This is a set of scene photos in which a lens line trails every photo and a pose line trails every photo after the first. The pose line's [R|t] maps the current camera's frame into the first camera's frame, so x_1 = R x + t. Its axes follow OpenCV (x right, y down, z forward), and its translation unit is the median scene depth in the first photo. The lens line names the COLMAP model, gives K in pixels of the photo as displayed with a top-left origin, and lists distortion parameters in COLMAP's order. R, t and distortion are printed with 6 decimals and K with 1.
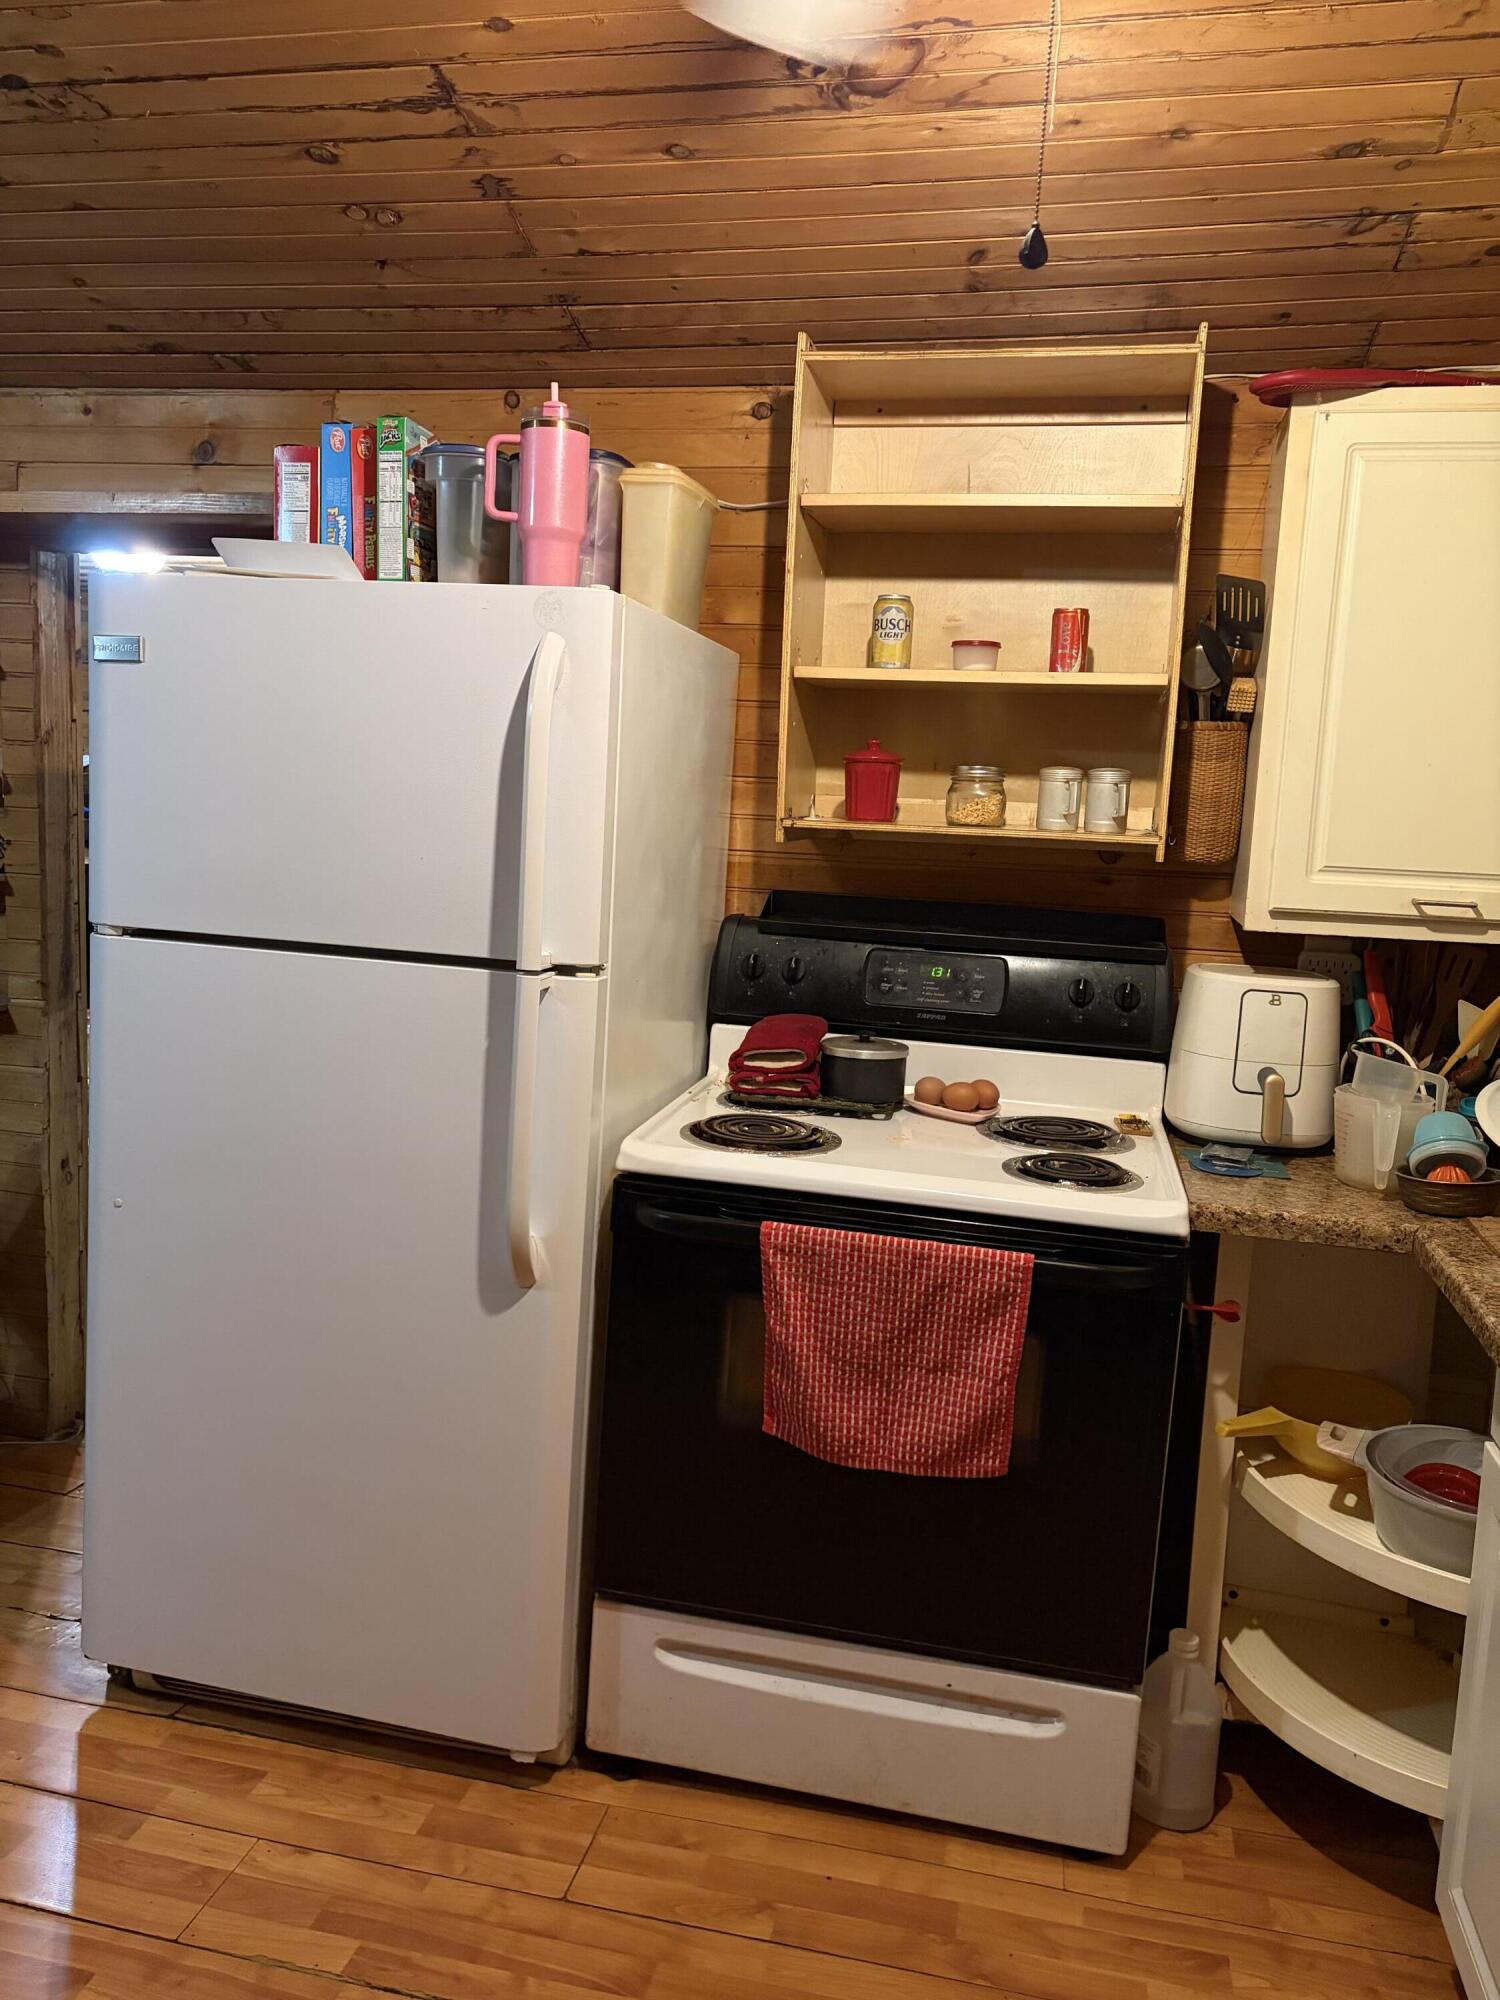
lens RADIAL K [[1504.6, 0, 753.2], [0, 1504.6, 995.9], [0, 0, 1]] dist [0.045967, -0.046313]
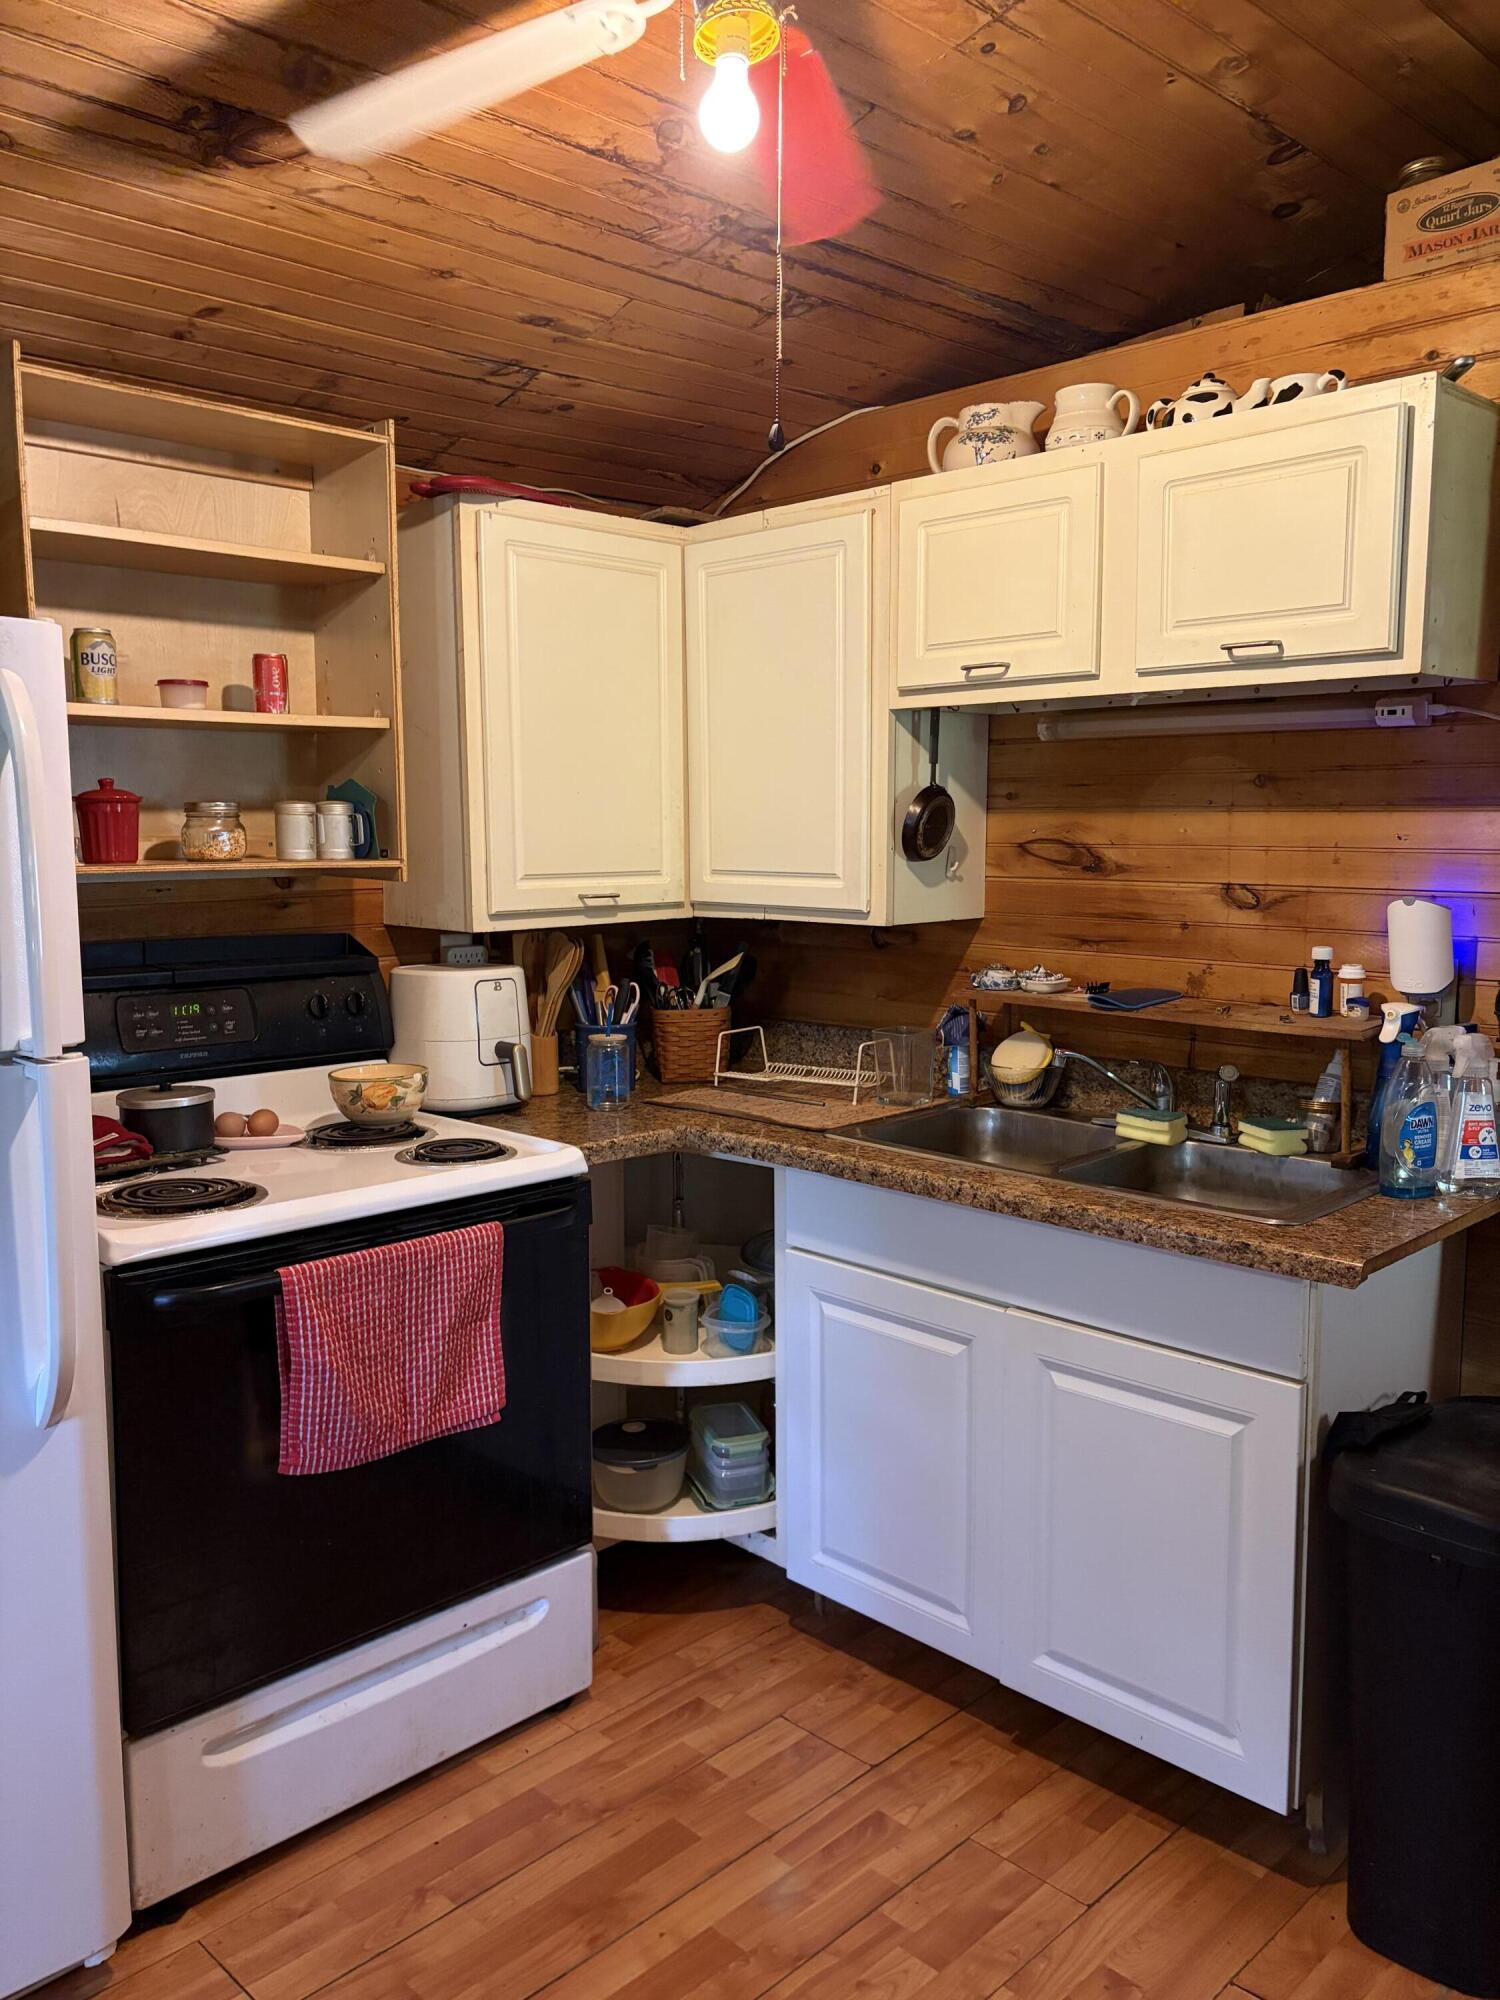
lens RADIAL K [[1491.4, 0, 750.0], [0, 1491.4, 1000.0], [0, 0, 1]] dist [0.036645, -0.045775]
pose [[0.545171, -0.144310, 0.825810, -0.581058], [0.143649, 0.986584, 0.077573, -0.054364], [-0.825926, 0.076336, 0.558587, 0.166787]]
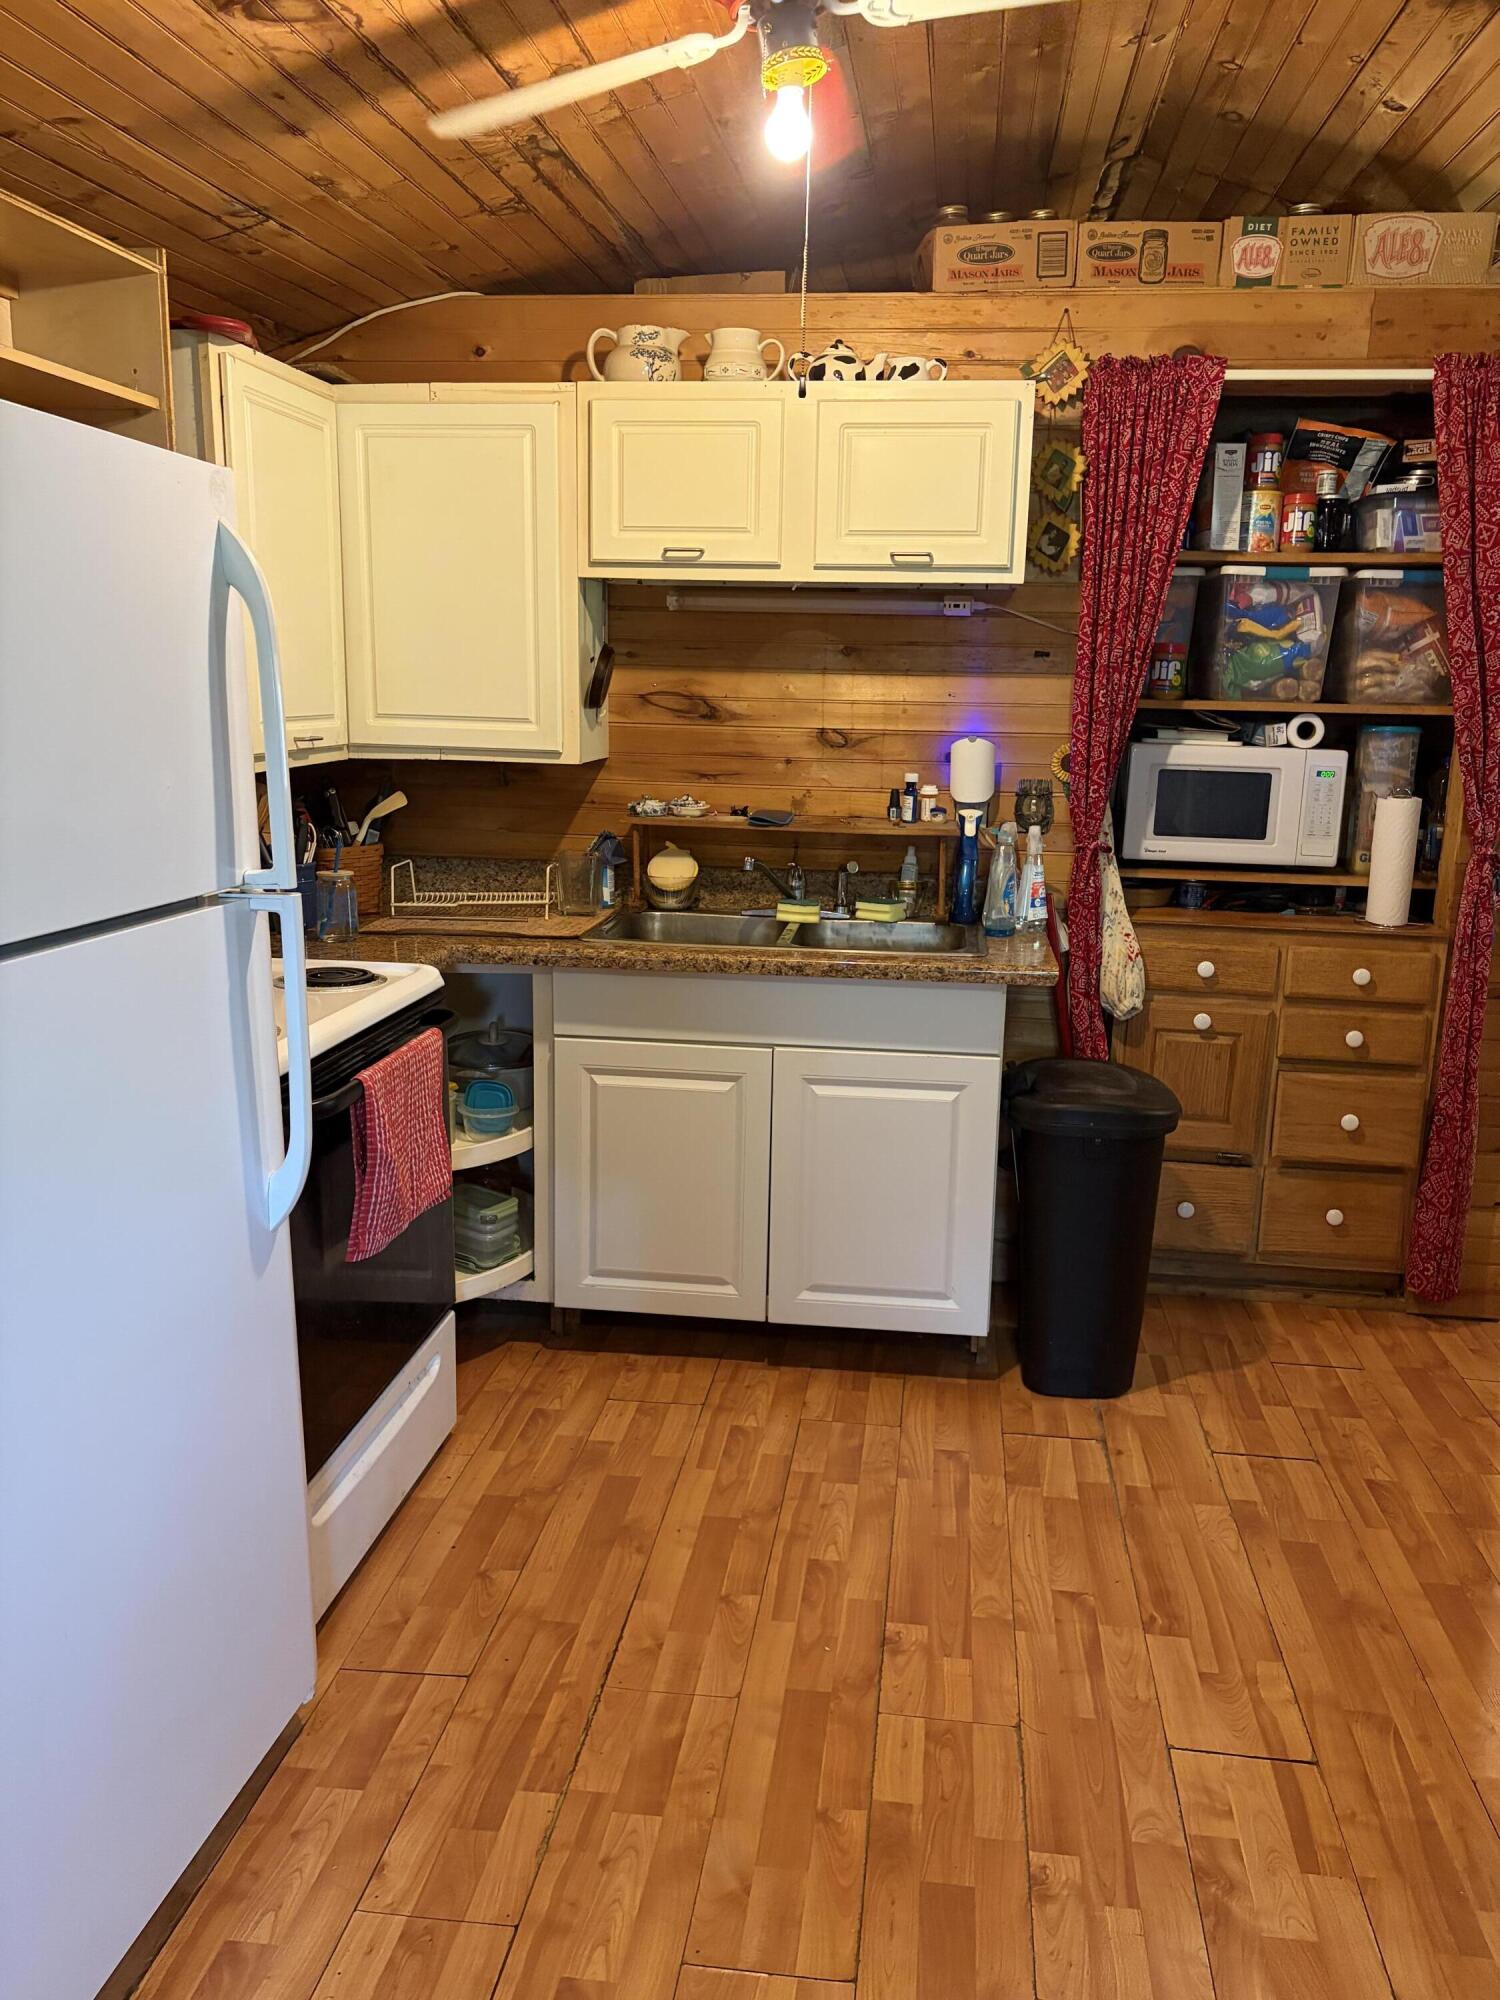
lens RADIAL K [[1512.8, 0, 711.9], [0, 1512.8, 1003.1], [0, 0, 1]] dist [0.051592, -0.095567]
pose [[-0.067879, -0.248192, 0.966330, -1.010607], [0.116775, 0.959930, 0.254751, -0.143392], [-0.990836, 0.130136, -0.036177, 0.723315]]
